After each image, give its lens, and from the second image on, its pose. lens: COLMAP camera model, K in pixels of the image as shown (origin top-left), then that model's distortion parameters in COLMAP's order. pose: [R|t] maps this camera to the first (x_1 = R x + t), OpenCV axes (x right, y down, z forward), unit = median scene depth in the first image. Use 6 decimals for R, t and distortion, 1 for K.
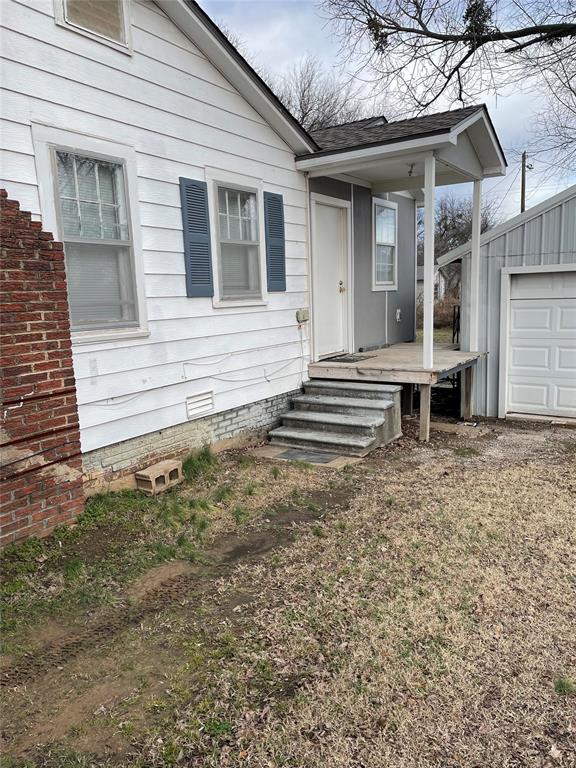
lens RADIAL K [[573.3, 0, 283.9], [0, 573.3, 382.8], [0, 0, 1]] dist [0.059659, -0.090245]
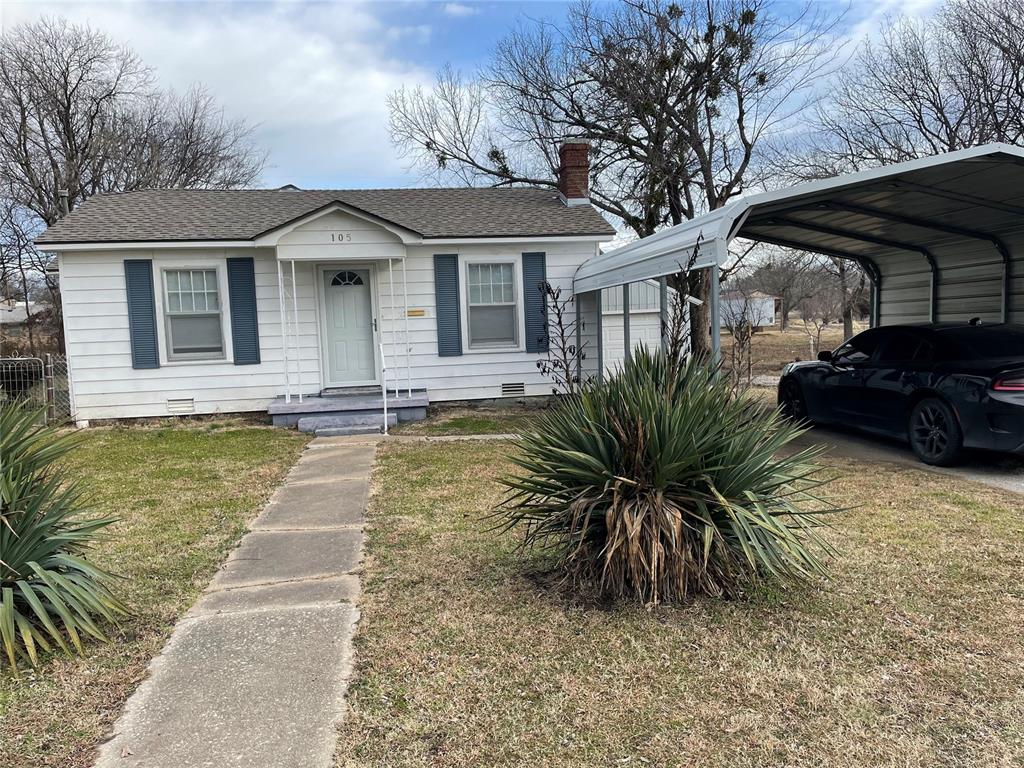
lens RADIAL K [[764.4, 0, 512.6], [0, 764.4, 384.6], [0, 0, 1]] dist [0.059659, -0.090245]
pose [[0.733408, -0.054483, 0.677602, -2.001654], [0.119683, 0.991562, -0.049812, 0.196566], [-0.669170, 0.117630, 0.733740, -0.962409]]
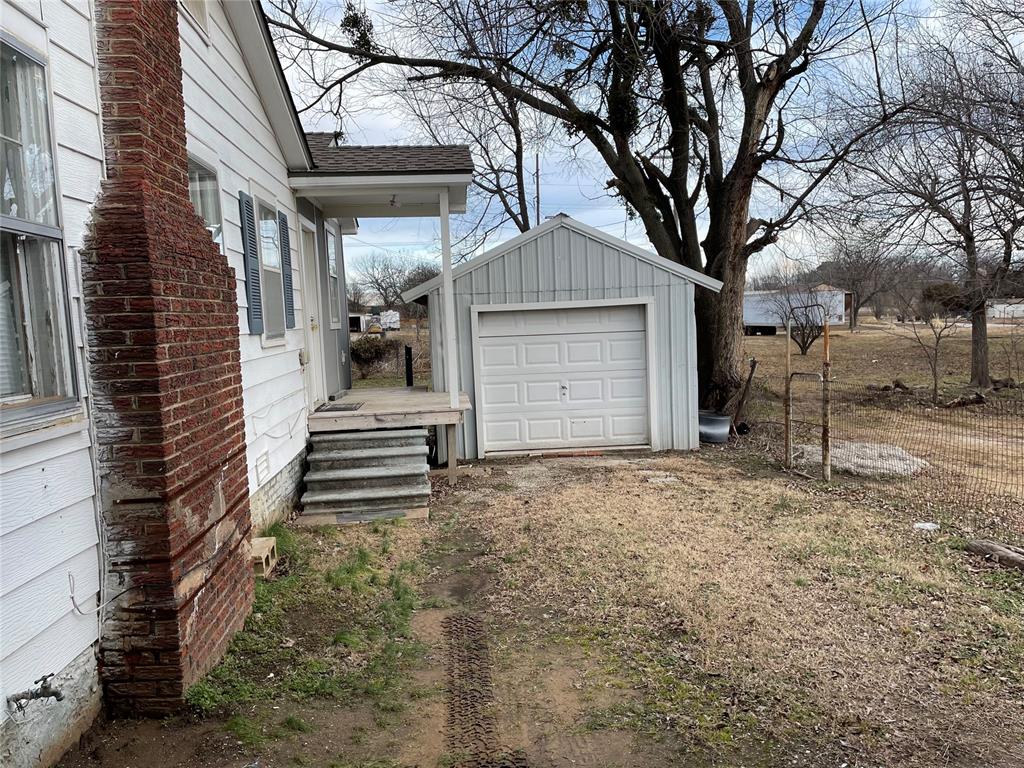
lens RADIAL K [[764.4, 0, 517.3], [0, 764.4, 387.2], [0, 0, 1]] dist [0.059659, -0.090245]
pose [[0.776269, -0.054182, 0.628069, -0.452820], [0.109911, 0.992672, -0.050210, 0.016010], [-0.620747, 0.108008, 0.776536, -0.054307]]
